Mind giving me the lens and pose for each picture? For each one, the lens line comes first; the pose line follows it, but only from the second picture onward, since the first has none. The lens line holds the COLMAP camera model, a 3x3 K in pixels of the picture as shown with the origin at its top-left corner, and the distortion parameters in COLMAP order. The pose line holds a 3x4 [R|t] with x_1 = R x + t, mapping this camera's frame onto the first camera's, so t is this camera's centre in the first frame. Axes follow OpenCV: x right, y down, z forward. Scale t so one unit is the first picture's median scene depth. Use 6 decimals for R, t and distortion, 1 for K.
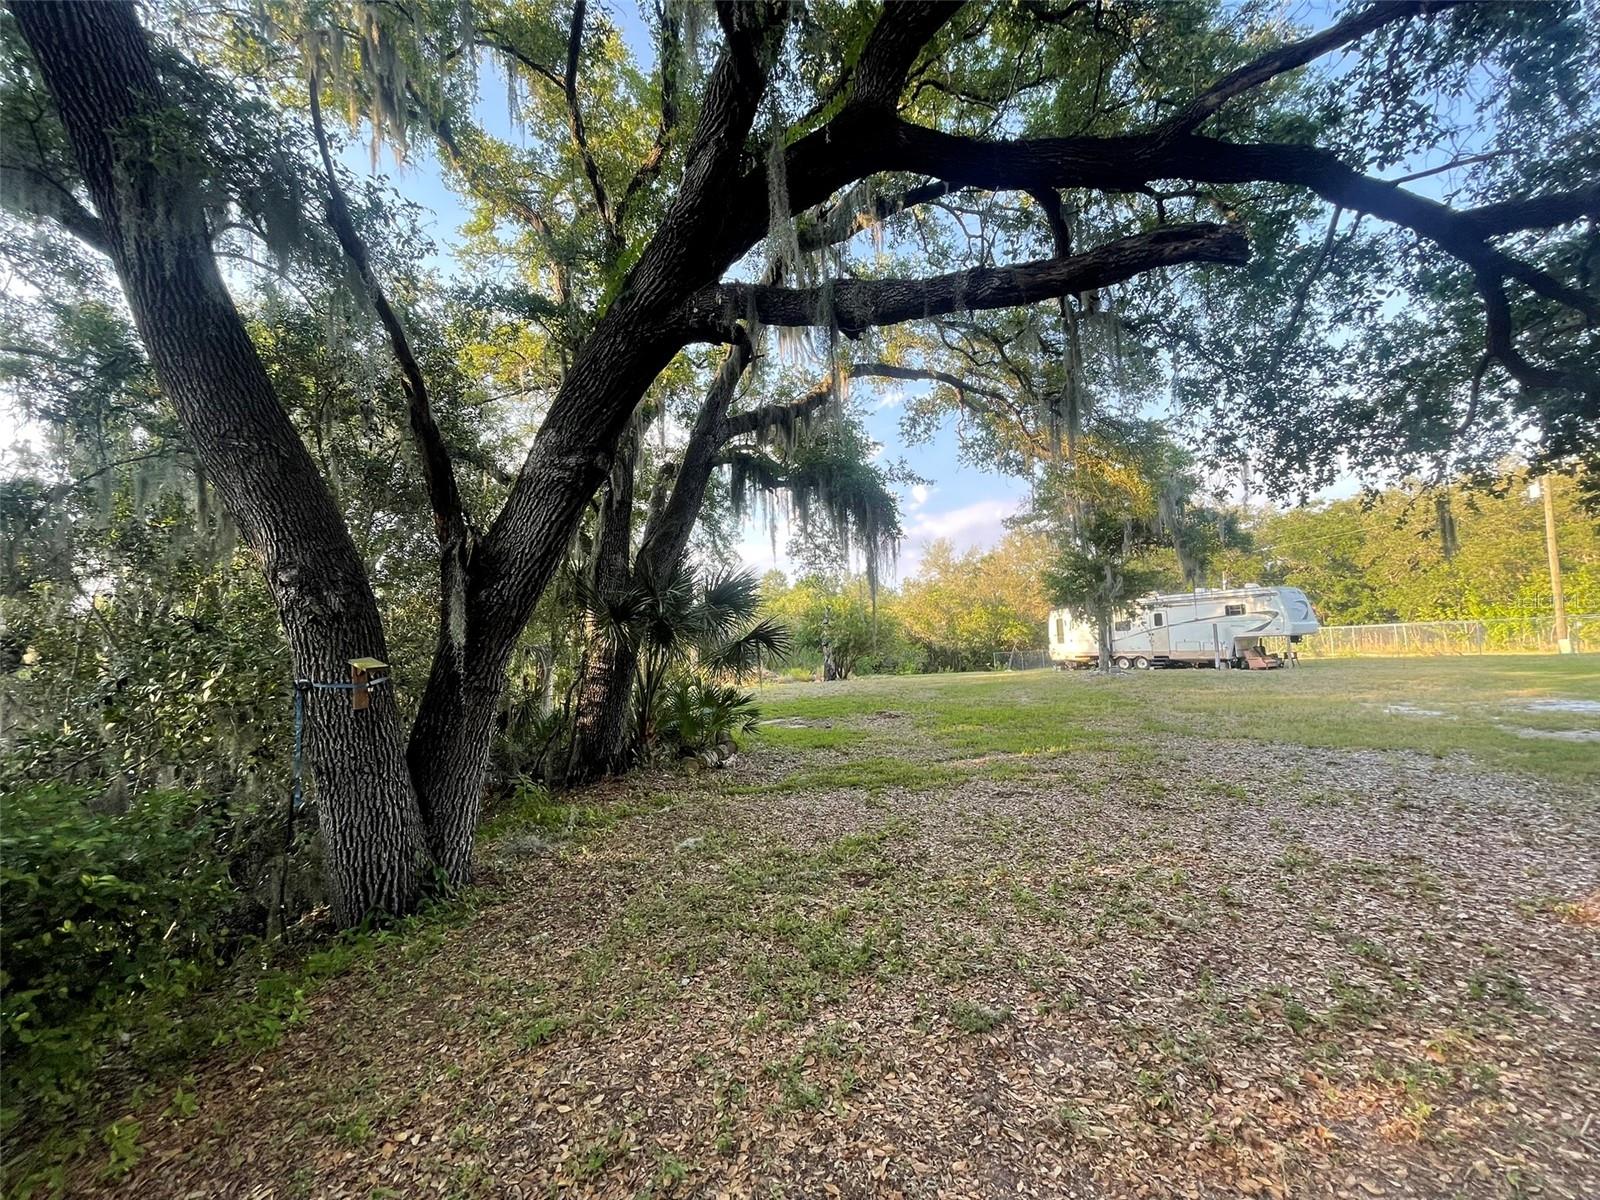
lens RADIAL K [[632.9, 0, 800.0], [0, 632.9, 600.0], [0, 0, 1]] dist [0.010438, -0.003571]
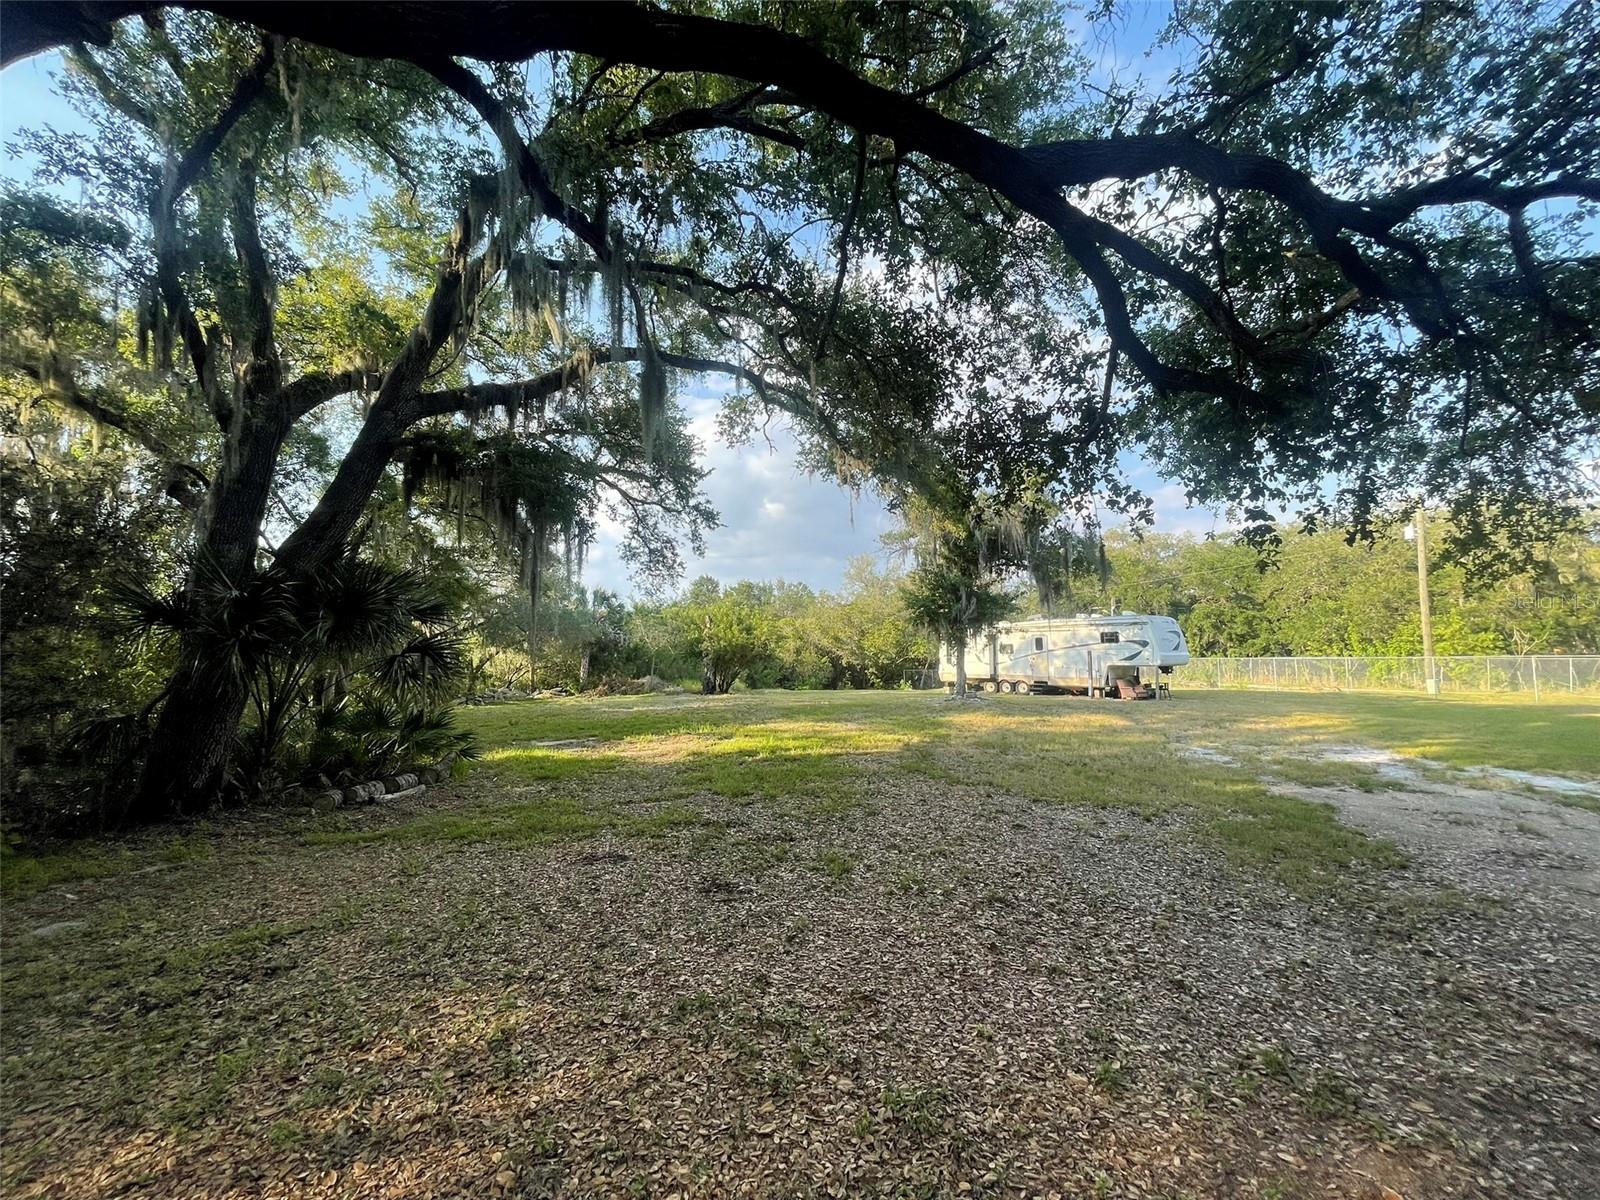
lens RADIAL K [[632.9, 0, 800.0], [0, 632.9, 600.0], [0, 0, 1]] dist [0.010438, -0.003571]
pose [[0.997469, 0.044474, 0.055480, 0.150014], [-0.043722, 0.998936, -0.014703, -0.006888], [-0.056075, 0.012240, 0.998352, 0.048696]]
